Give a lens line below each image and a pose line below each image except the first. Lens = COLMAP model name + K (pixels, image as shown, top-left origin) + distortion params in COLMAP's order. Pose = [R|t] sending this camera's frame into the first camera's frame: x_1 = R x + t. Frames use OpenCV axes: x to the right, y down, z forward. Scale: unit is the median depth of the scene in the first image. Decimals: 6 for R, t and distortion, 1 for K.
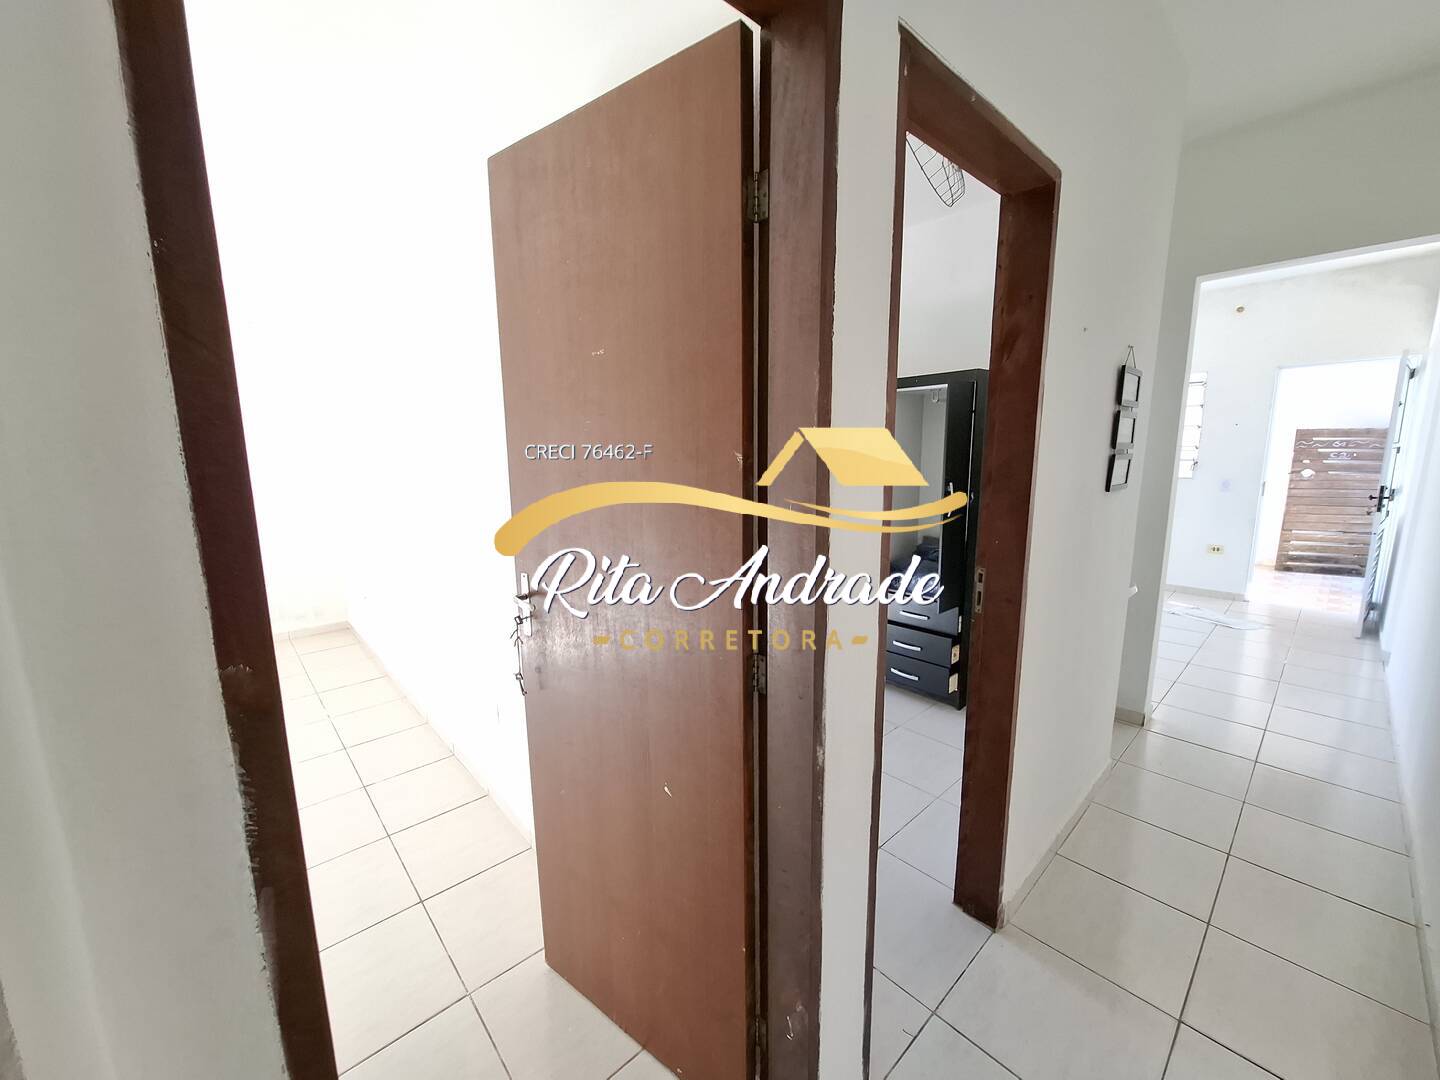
lens RADIAL K [[565.9, 0, 714.5], [0, 565.9, 539.9], [0, 0, 1]] dist [-0.008540, -0.000435]
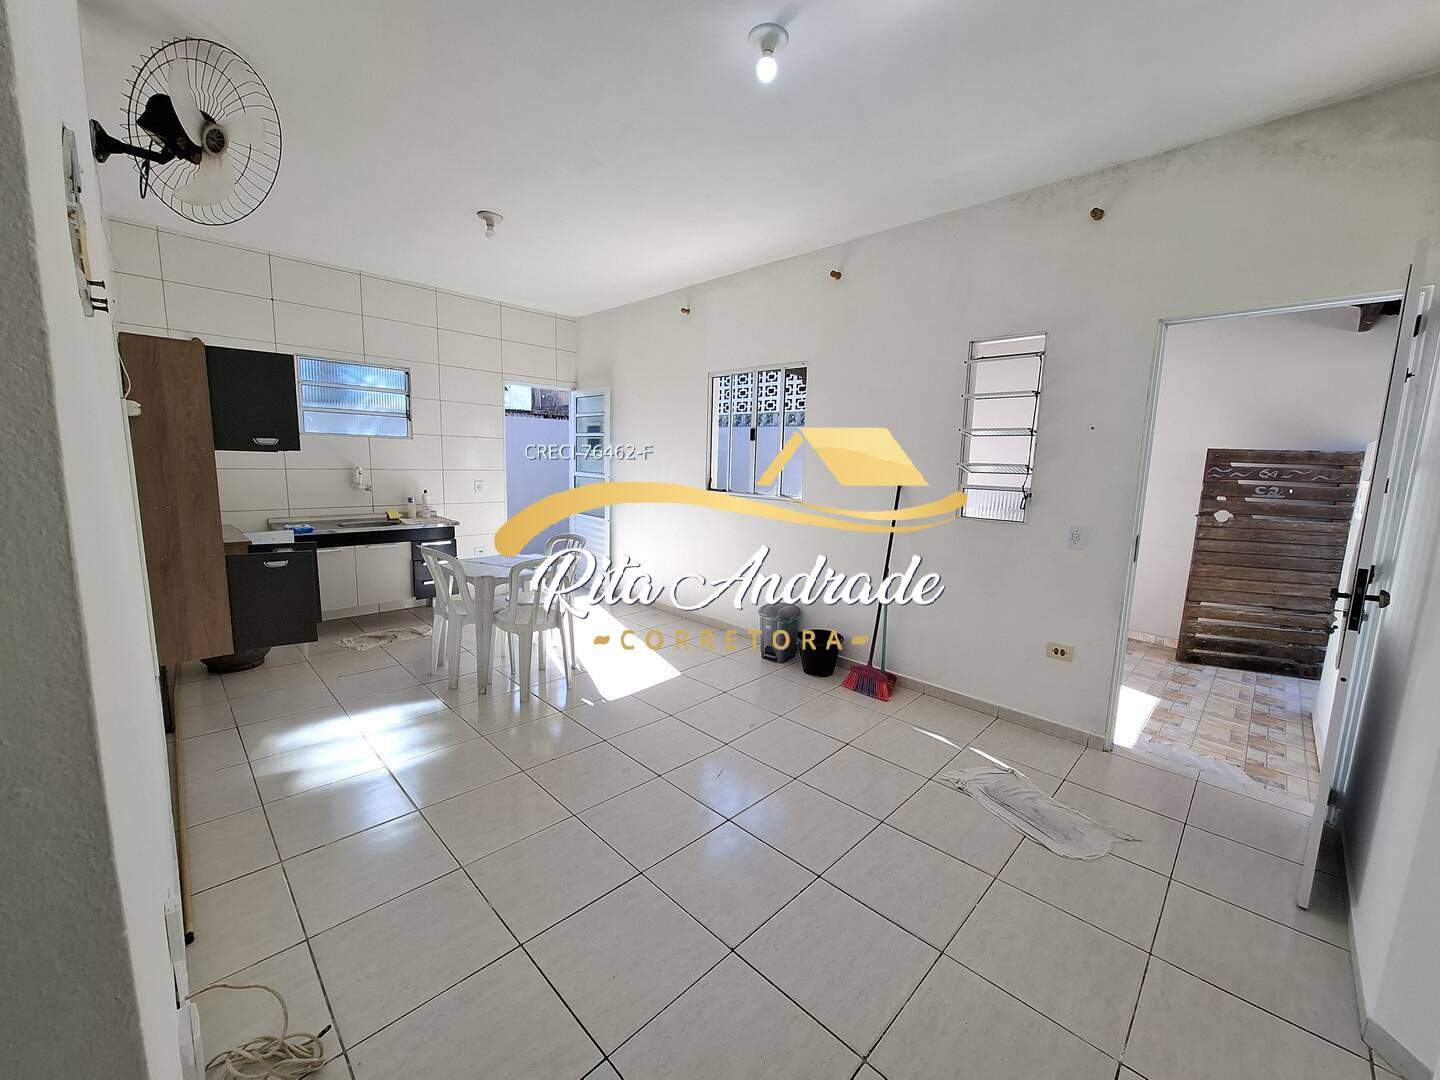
lens RADIAL K [[565.9, 0, 721.6], [0, 565.9, 536.1], [0, 0, 1]] dist [-0.008540, -0.000435]
pose [[0.997155, 0.032248, 0.068135, 0.431414], [-0.030546, 0.999198, -0.025884, -0.061290], [-0.068915, 0.023729, 0.997340, 0.386392]]
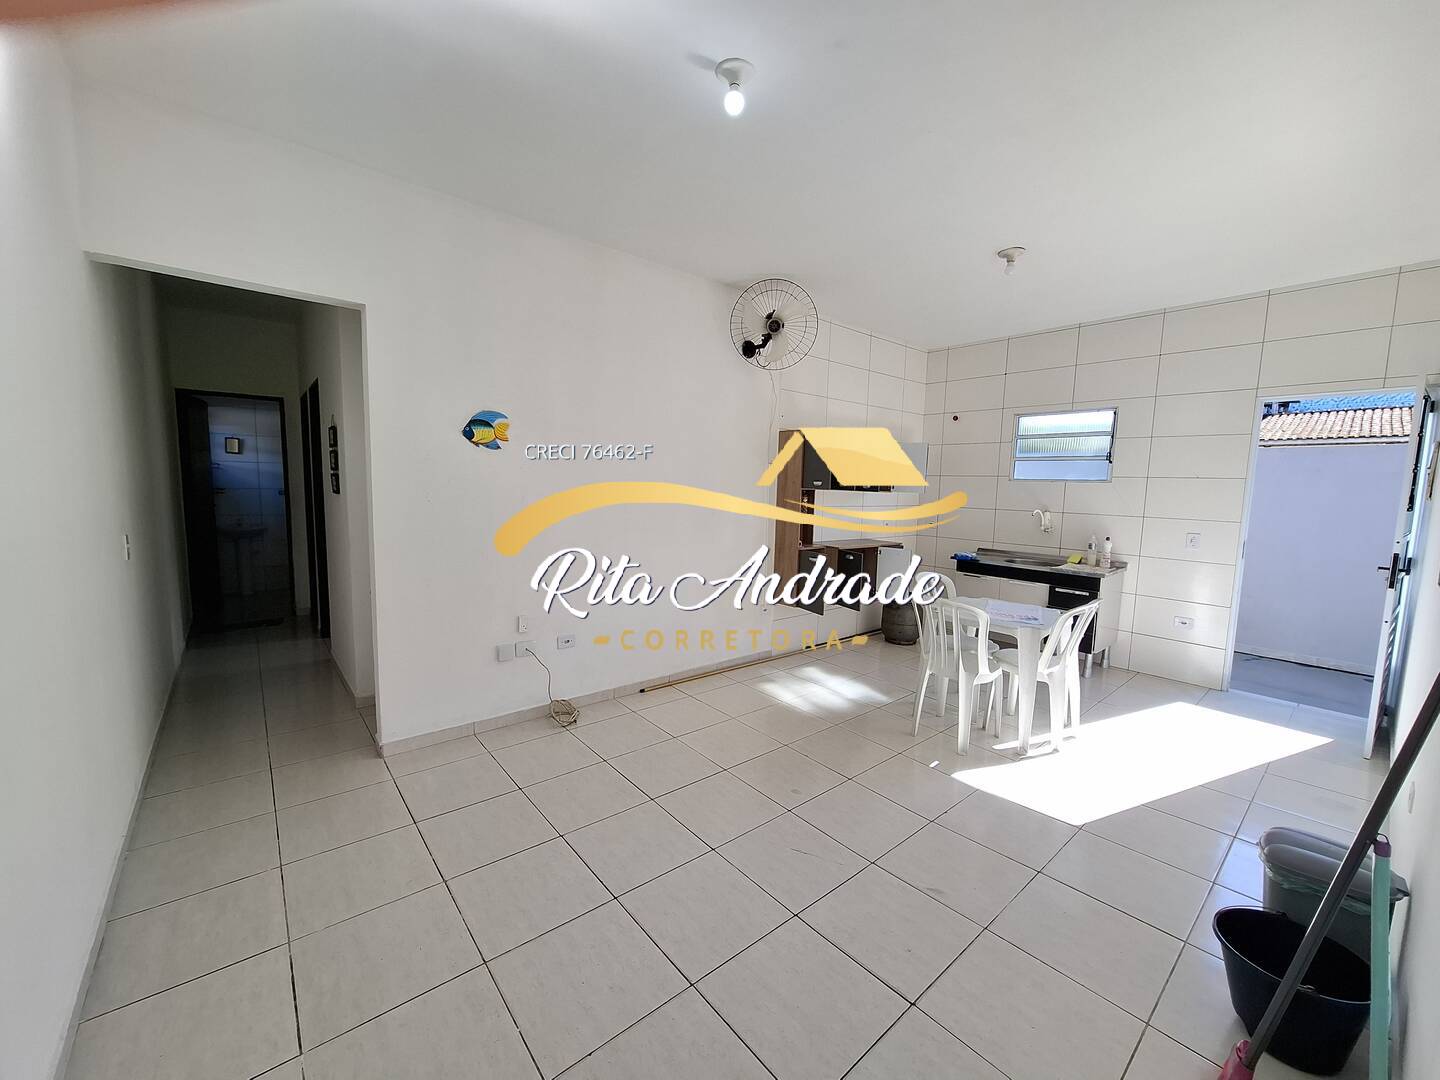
lens RADIAL K [[565.9, 0, 729.7], [0, 565.9, 544.0], [0, 0, 1]] dist [-0.008540, -0.000435]
pose [[-0.030577, 0.119153, -0.992405, 0.757878], [-0.186865, 0.974682, 0.122783, -0.115644], [0.981910, 0.189200, -0.007537, 0.689750]]
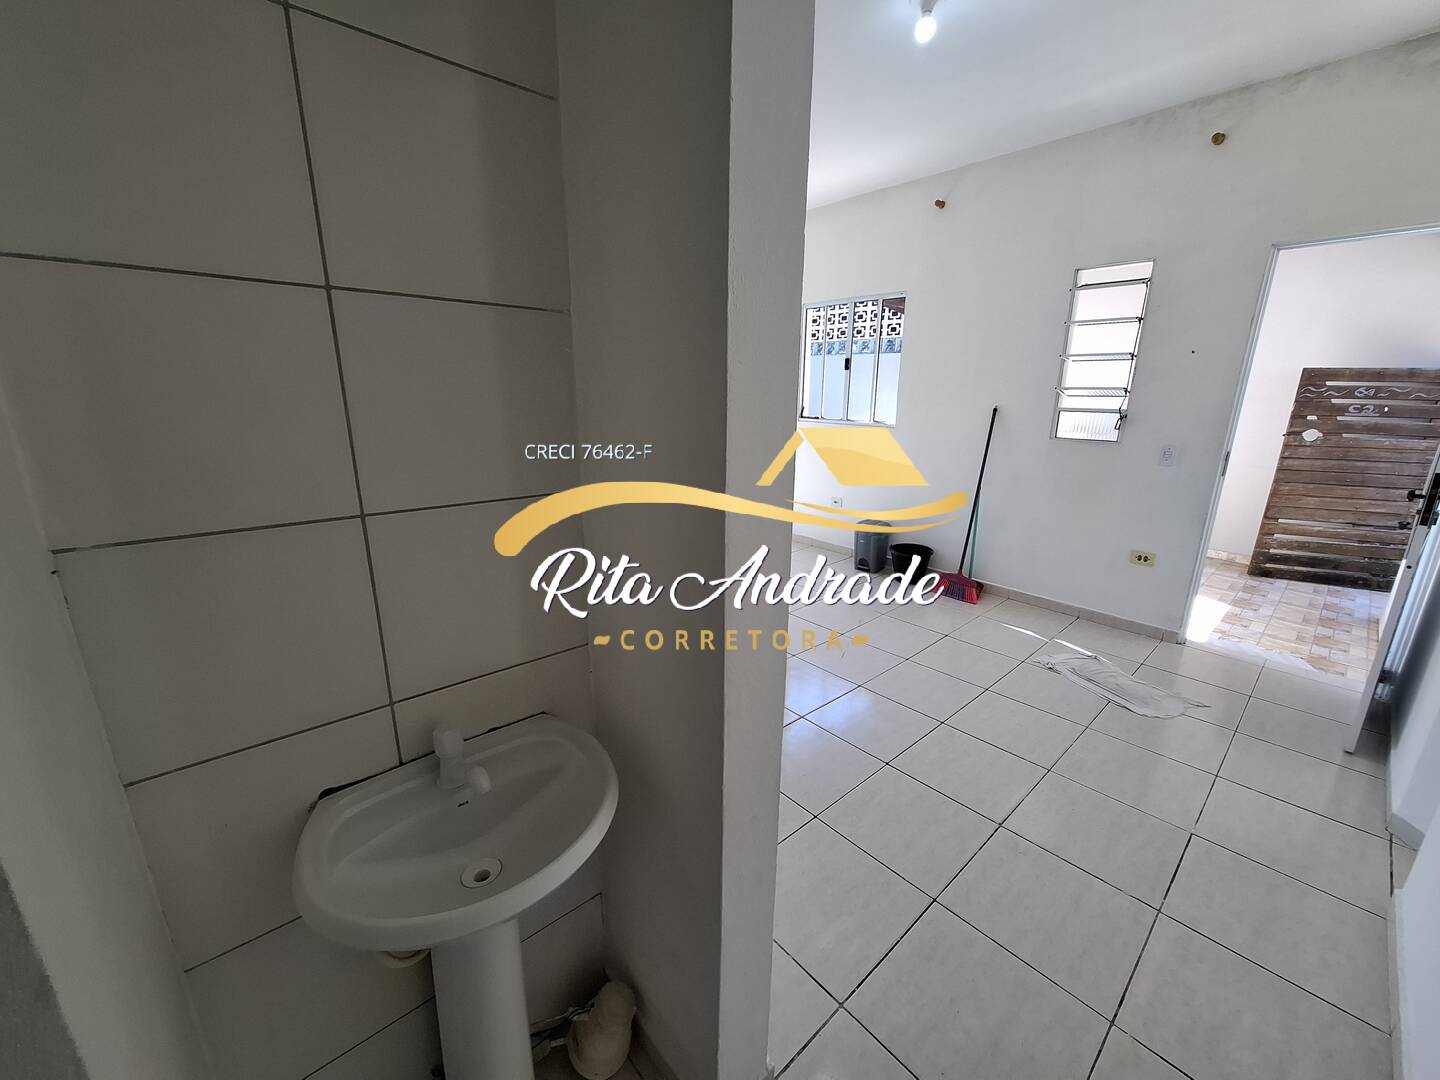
lens RADIAL K [[565.9, 0, 716.4], [0, 565.9, 541.8], [0, 0, 1]] dist [-0.008540, -0.000435]
pose [[0.999767, 0.021090, -0.004495, 0.352055], [-0.020503, 0.994272, 0.104898, -0.048174], [0.006681, -0.104781, 0.994473, 0.314814]]
